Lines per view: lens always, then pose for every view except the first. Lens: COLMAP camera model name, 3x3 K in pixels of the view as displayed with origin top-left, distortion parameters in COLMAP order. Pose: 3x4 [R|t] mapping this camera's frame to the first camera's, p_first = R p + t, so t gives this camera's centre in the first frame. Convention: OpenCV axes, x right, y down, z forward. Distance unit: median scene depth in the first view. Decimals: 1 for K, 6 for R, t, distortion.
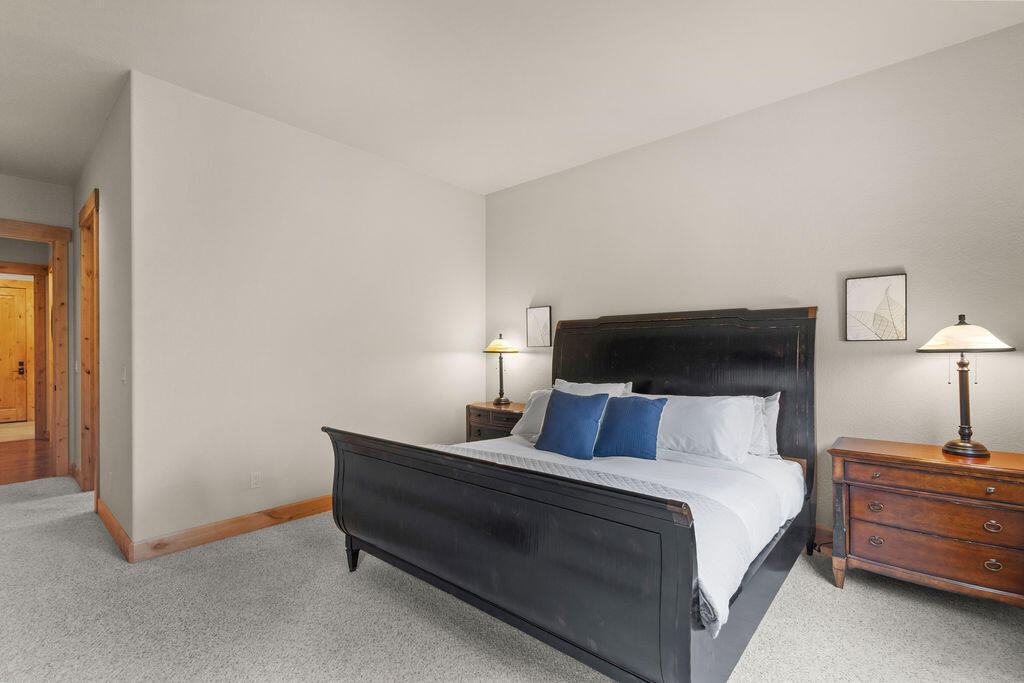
lens RADIAL K [[498.1, 0, 511.6], [0, 498.1, 350.1], [0, 0, 1]] dist [-0.000685, -0.000180]
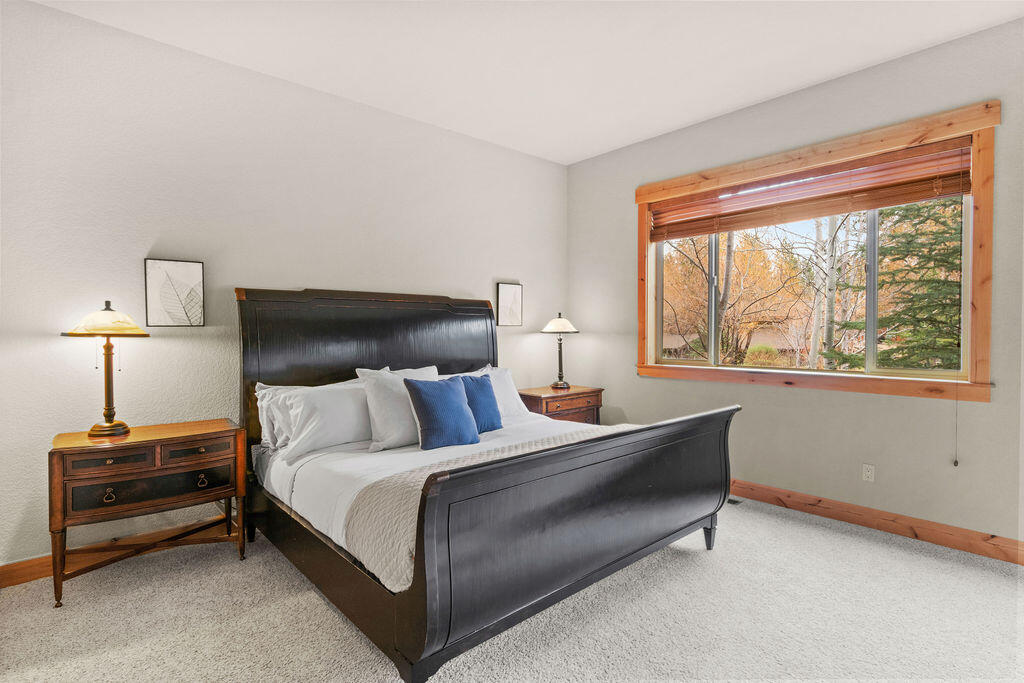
lens RADIAL K [[509.1, 0, 512.0], [0, 509.1, 341.5], [0, 0, 1]] dist [-0.003603, -0.000508]
pose [[0.097339, -0.018163, 0.995086, -0.529900], [0.004182, 0.999832, 0.017841, 0.000870], [-0.995242, 0.002425, 0.097399, 0.531163]]
